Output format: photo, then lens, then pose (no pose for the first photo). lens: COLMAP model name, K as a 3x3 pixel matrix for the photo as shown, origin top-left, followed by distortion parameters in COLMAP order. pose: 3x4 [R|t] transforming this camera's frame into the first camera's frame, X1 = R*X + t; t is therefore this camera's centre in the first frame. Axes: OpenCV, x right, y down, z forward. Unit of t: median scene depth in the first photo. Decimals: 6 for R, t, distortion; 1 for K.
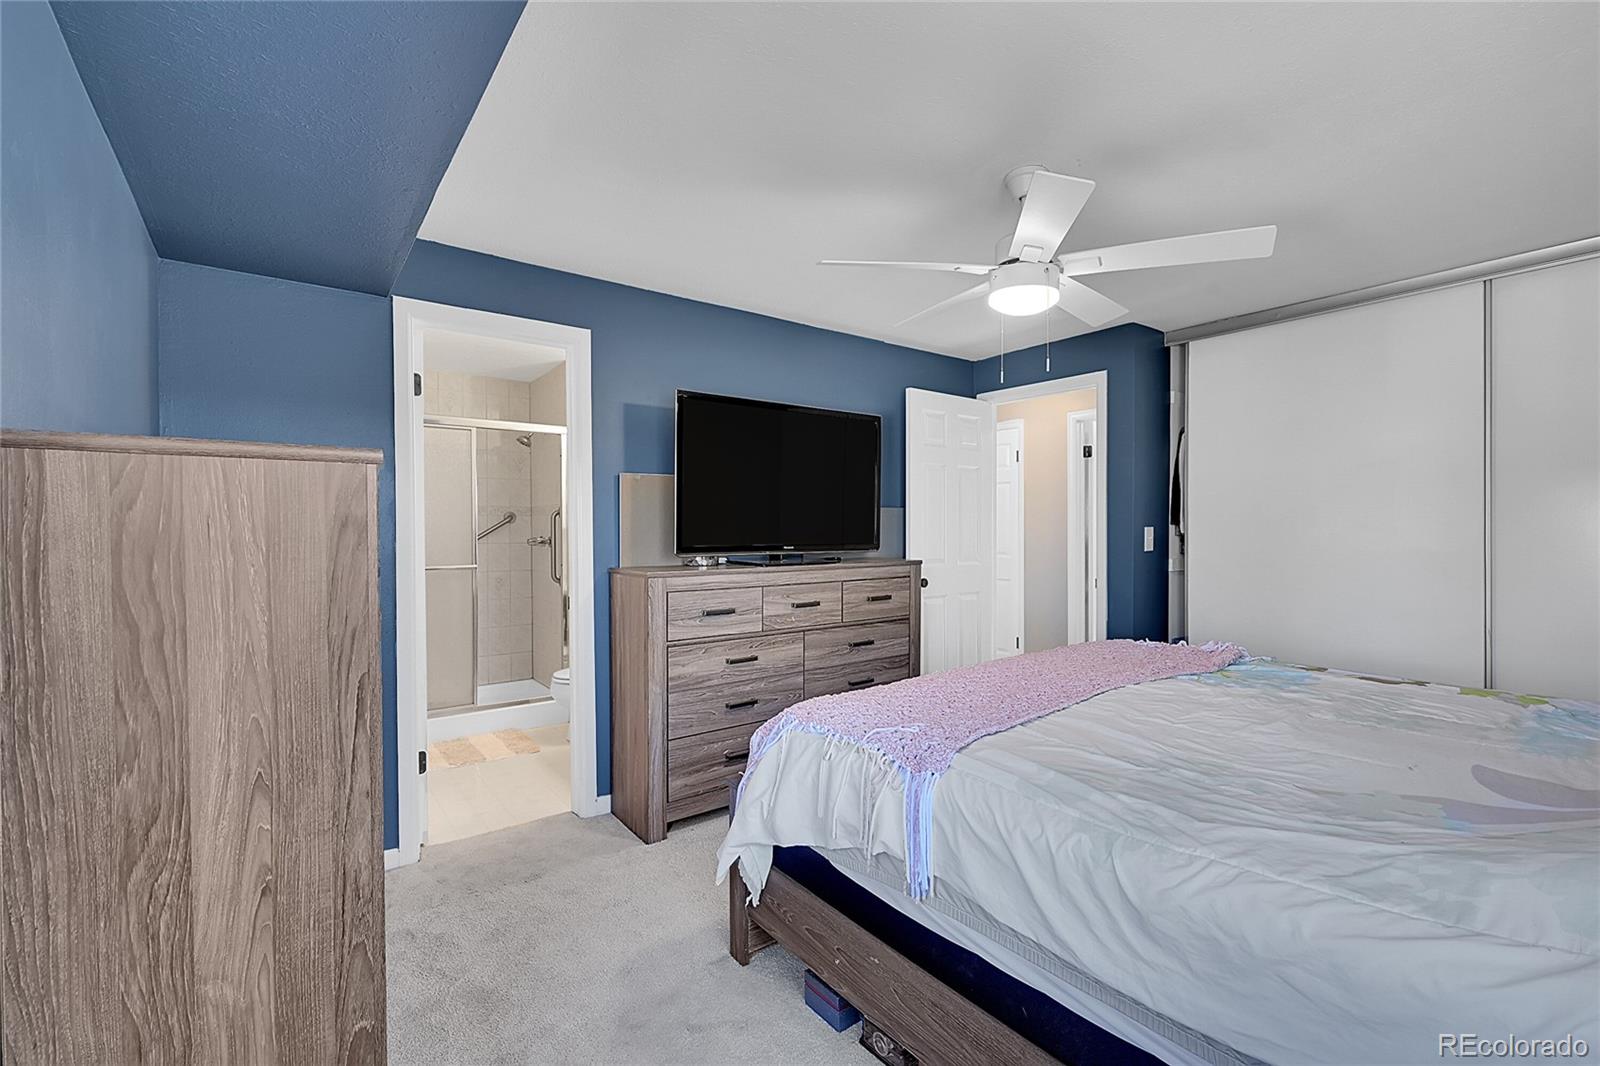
lens RADIAL K [[695.5, 0, 806.3], [0, 695.5, 533.6], [0, 0, 1]] dist [-0.000821, -0.000116]
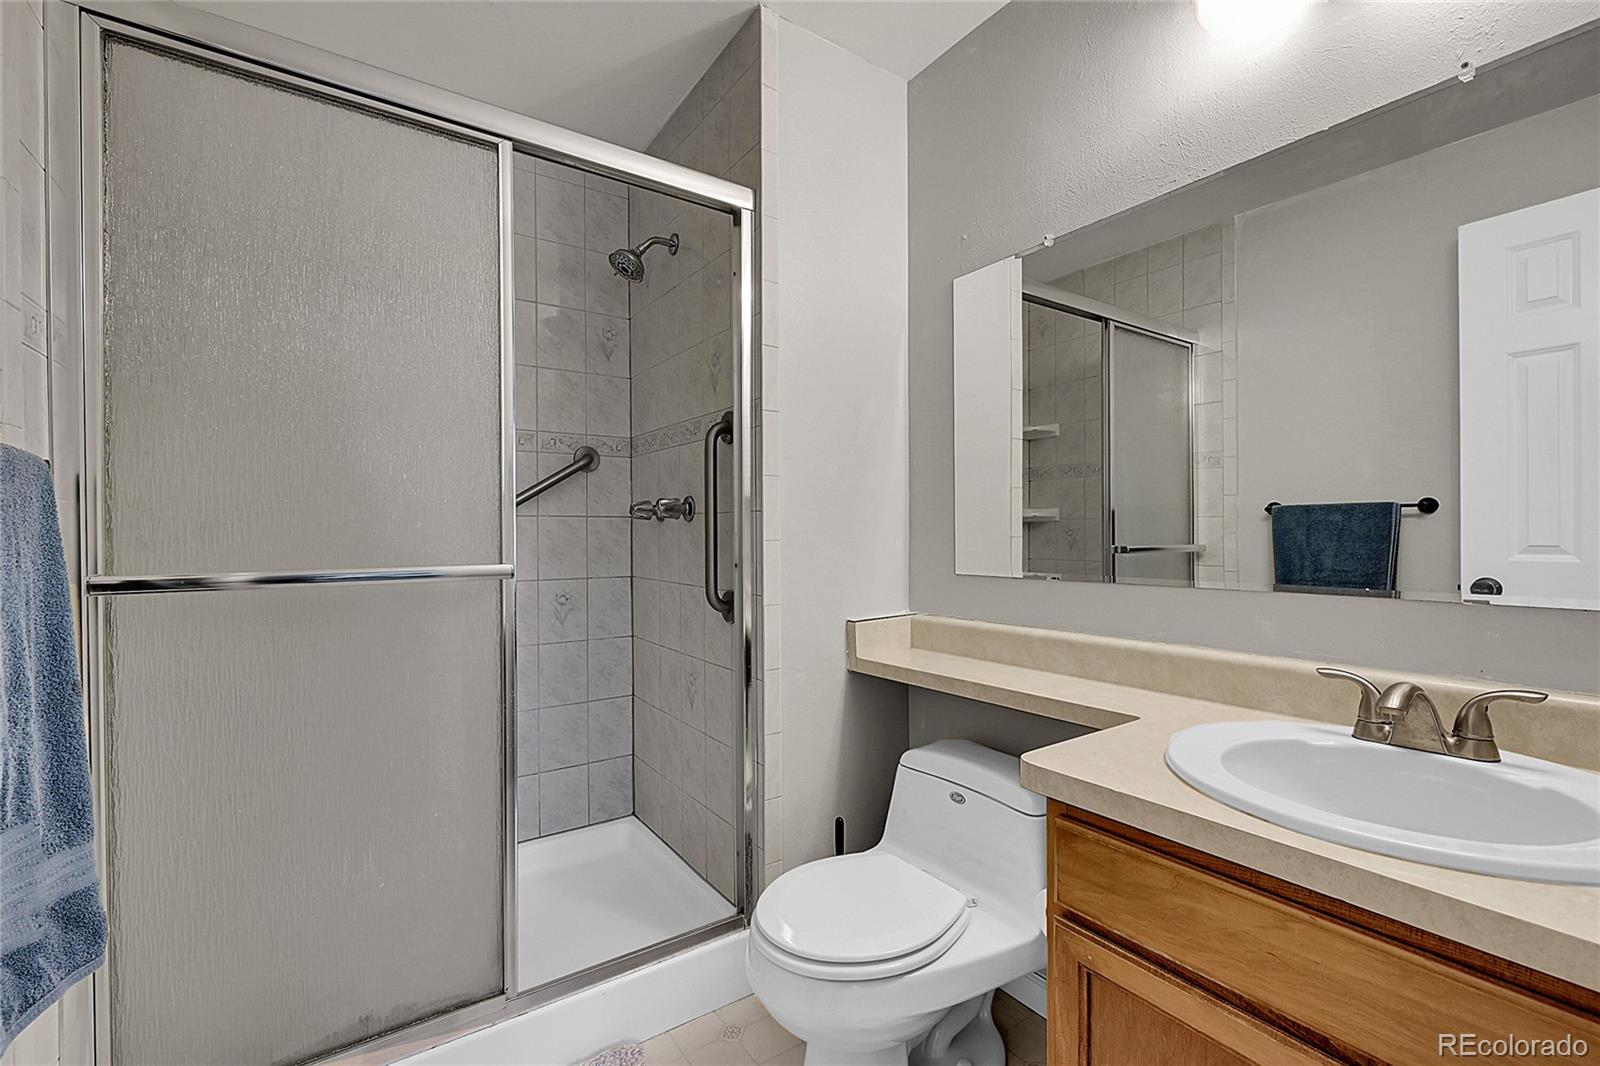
lens RADIAL K [[695.5, 0, 806.3], [0, 695.5, 533.6], [0, 0, 1]] dist [-0.000821, -0.000116]
pose [[0.999315, -0.003543, -0.036838, -0.273712], [0.003391, 0.999985, -0.004188, 0.027681], [0.036852, 0.004060, 0.999312, 0.569026]]
